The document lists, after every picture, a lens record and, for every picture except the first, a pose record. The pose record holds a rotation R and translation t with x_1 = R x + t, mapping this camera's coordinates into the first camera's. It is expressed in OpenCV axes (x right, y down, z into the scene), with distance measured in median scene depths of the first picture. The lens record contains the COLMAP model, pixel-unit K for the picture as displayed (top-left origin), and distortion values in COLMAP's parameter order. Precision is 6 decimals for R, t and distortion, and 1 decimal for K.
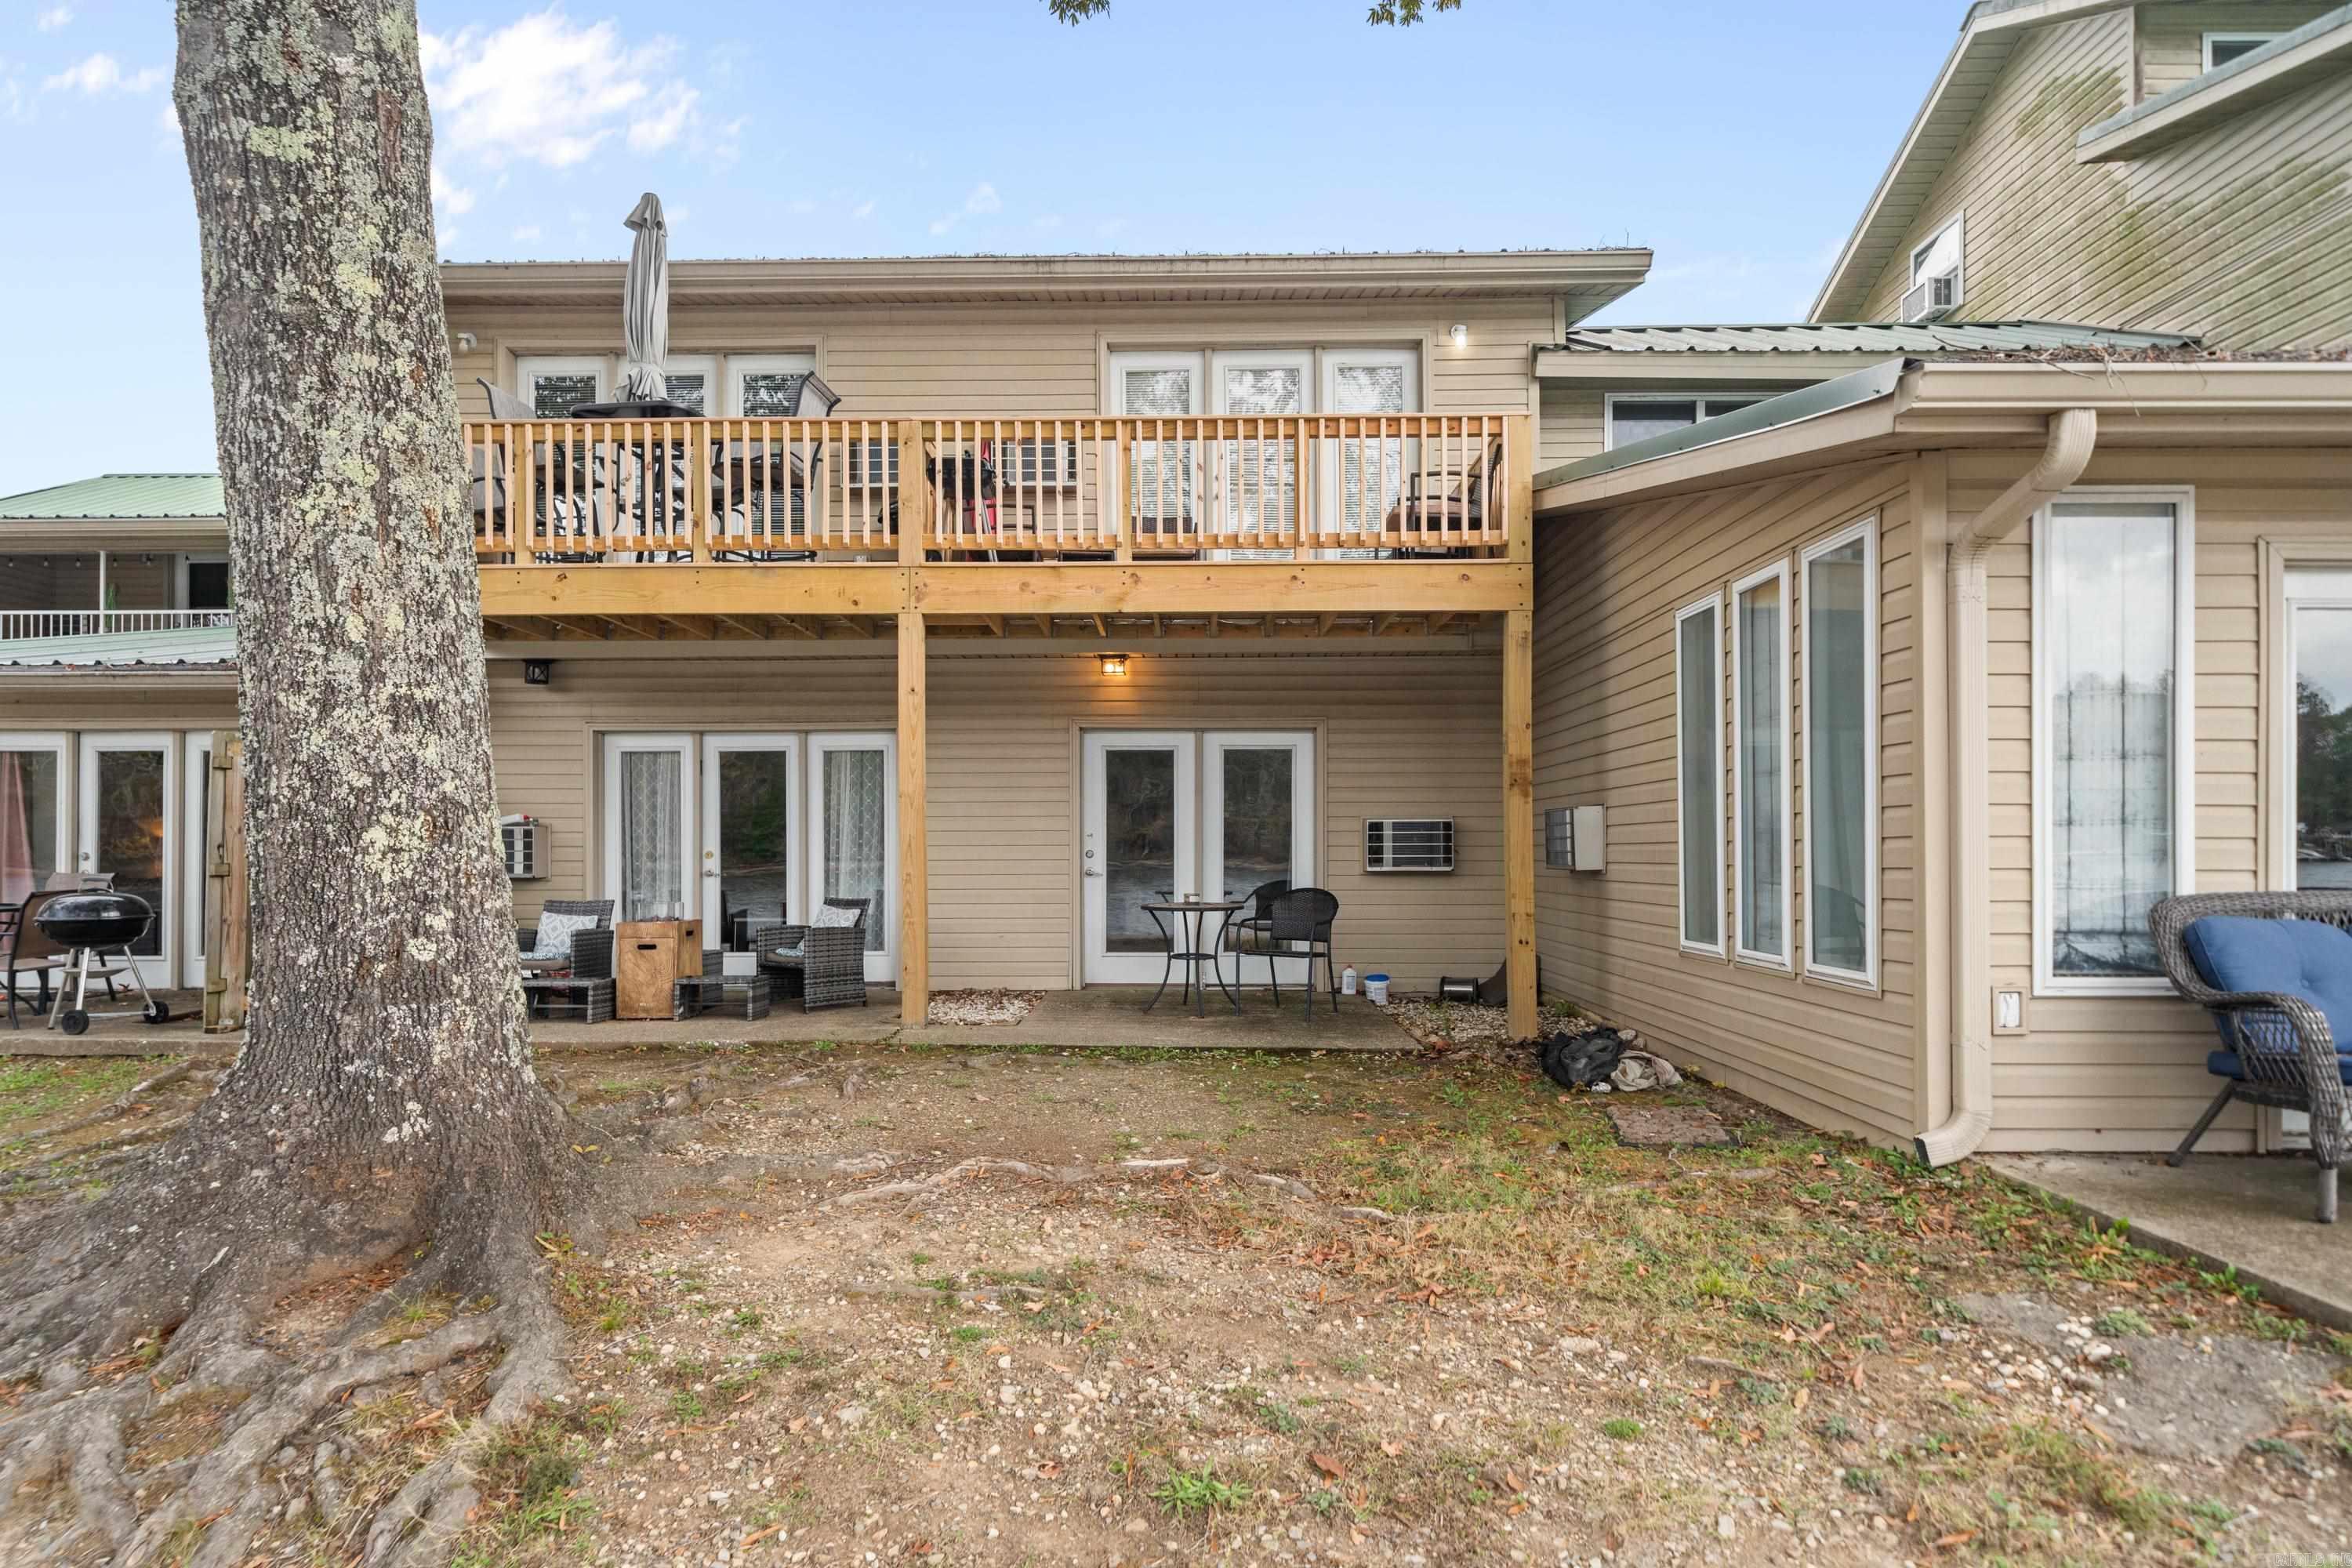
lens RADIAL K [[1287.0, 0, 1165.8], [0, 1287.0, 827.6], [0, 0, 1]] dist [-0.000378, 0.002111]
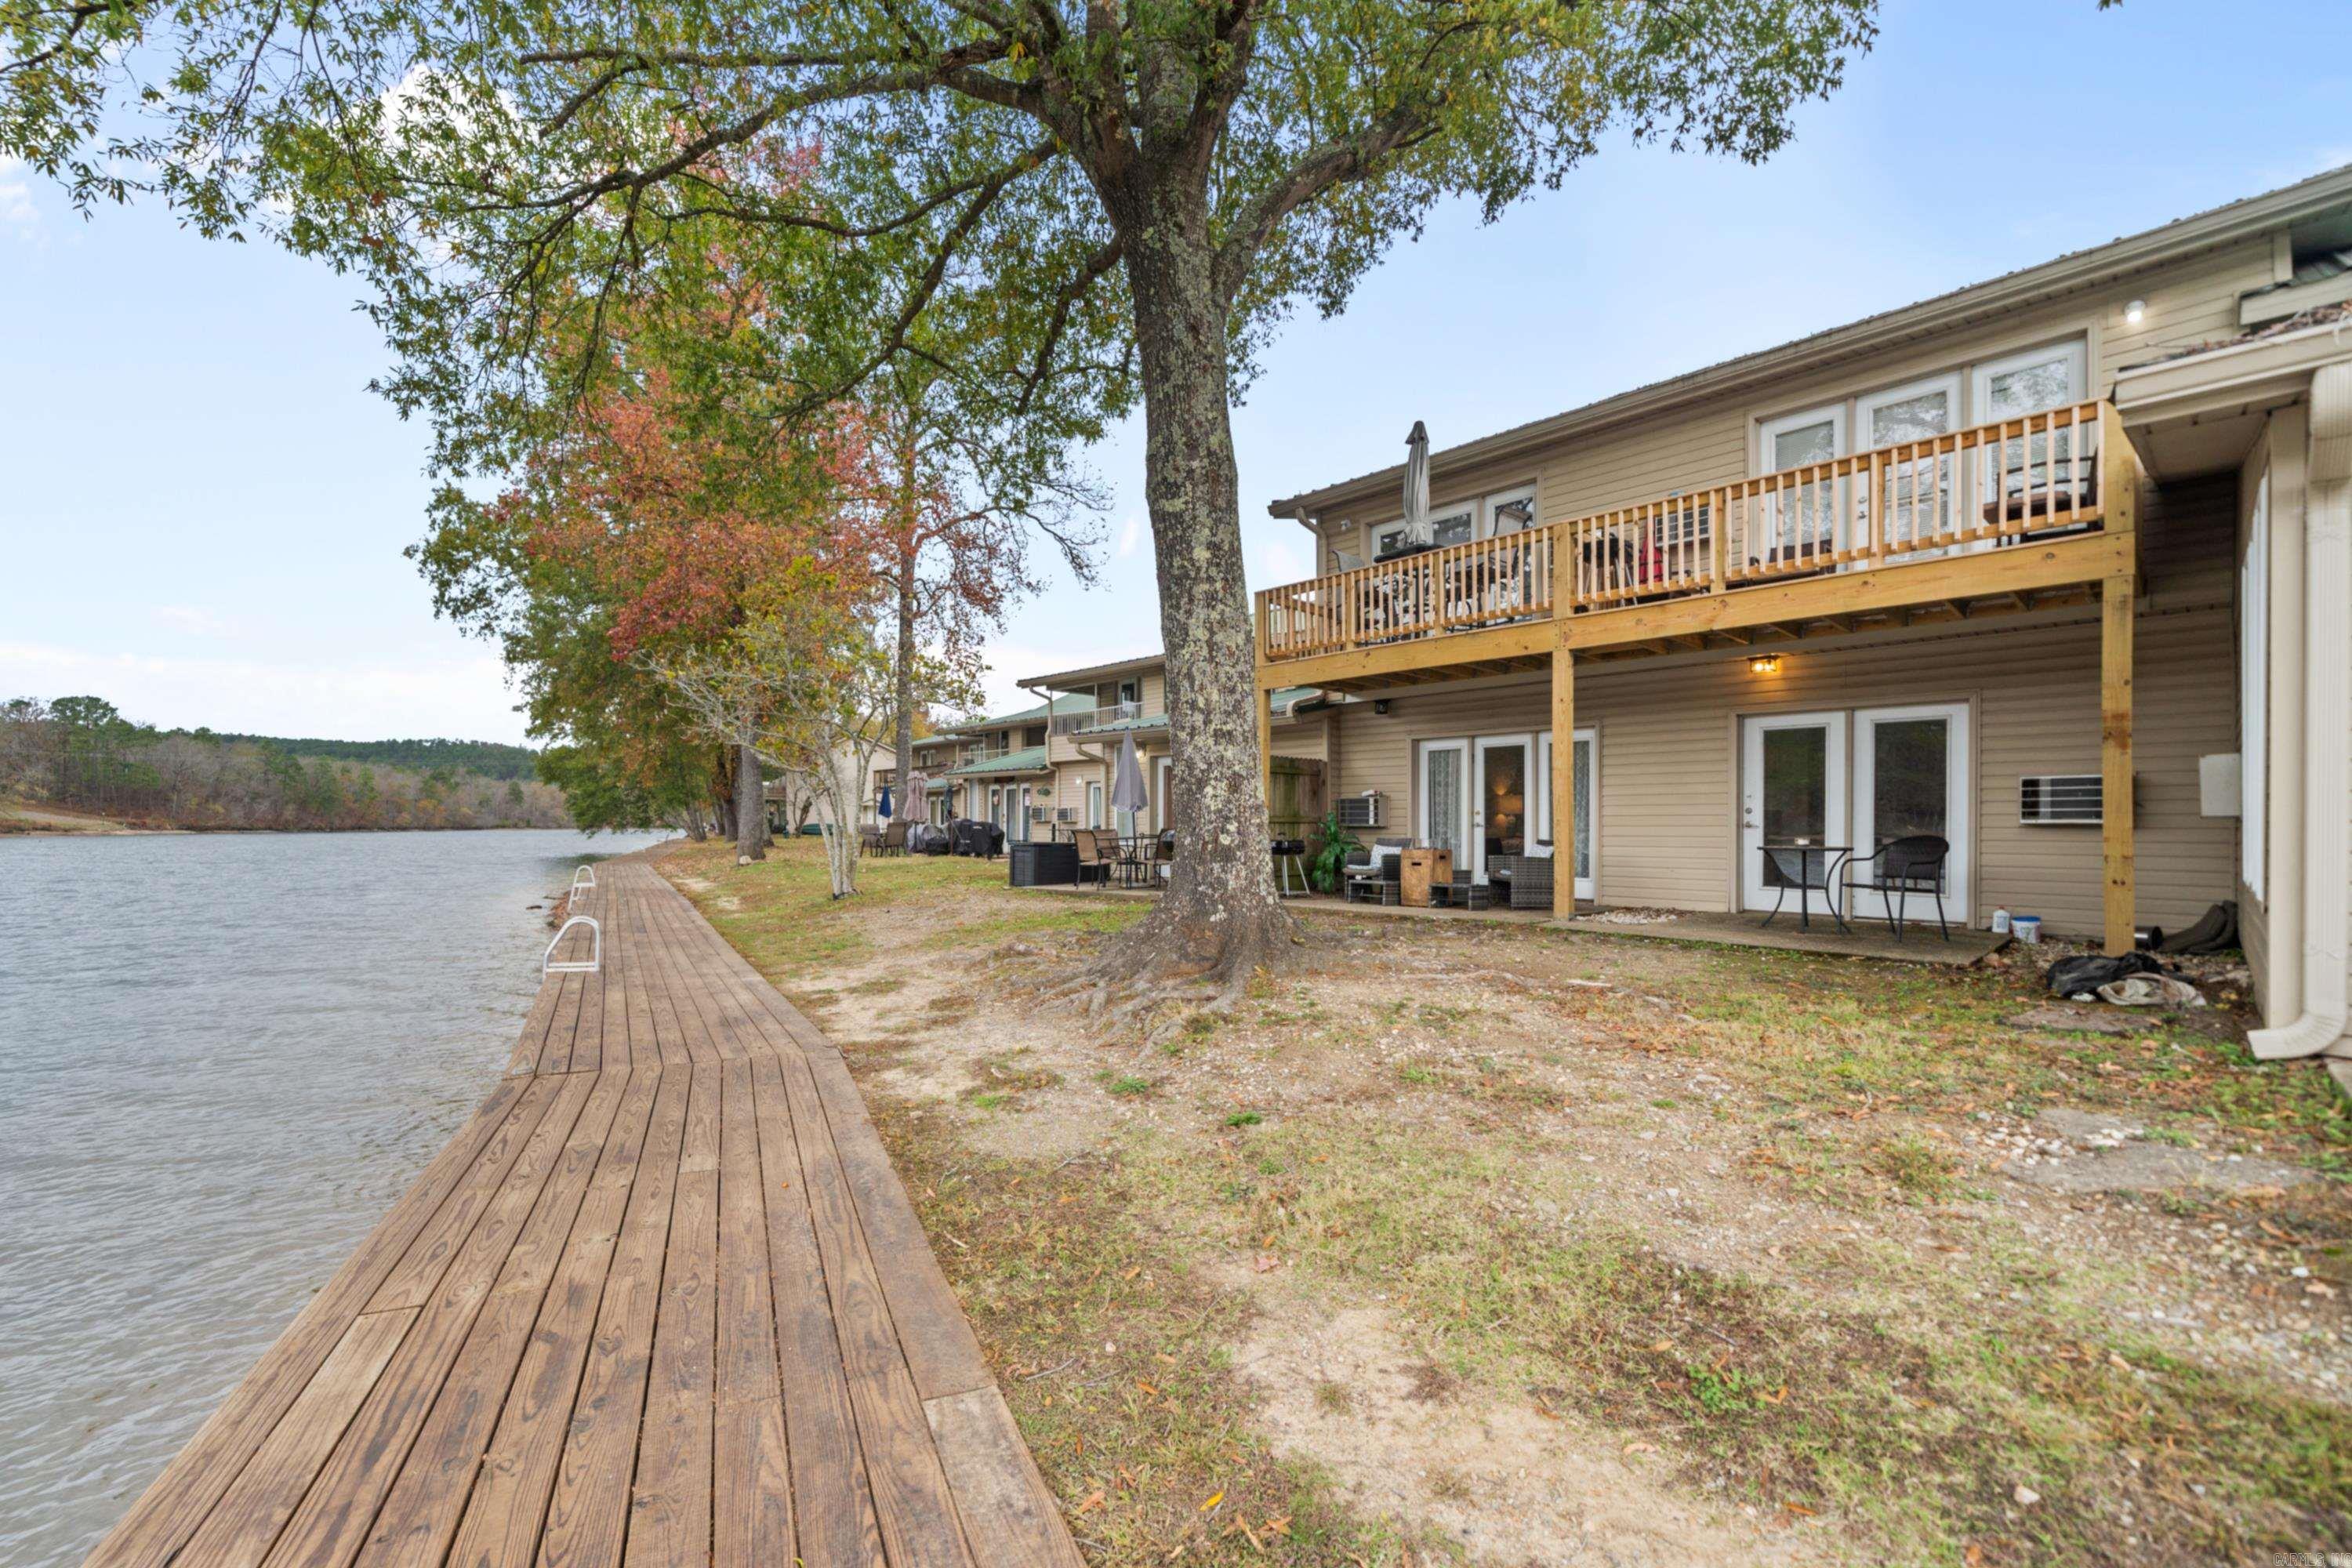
lens RADIAL K [[956.7, 0, 1162.8], [0, 956.7, 805.5], [0, 0, 1]] dist [0.003601, -0.001165]
pose [[0.701190, -0.010941, -0.712891, 0.257543], [0.007424, 0.999940, -0.008045, 0.021961], [0.712936, 0.000349, 0.701229, -0.125121]]
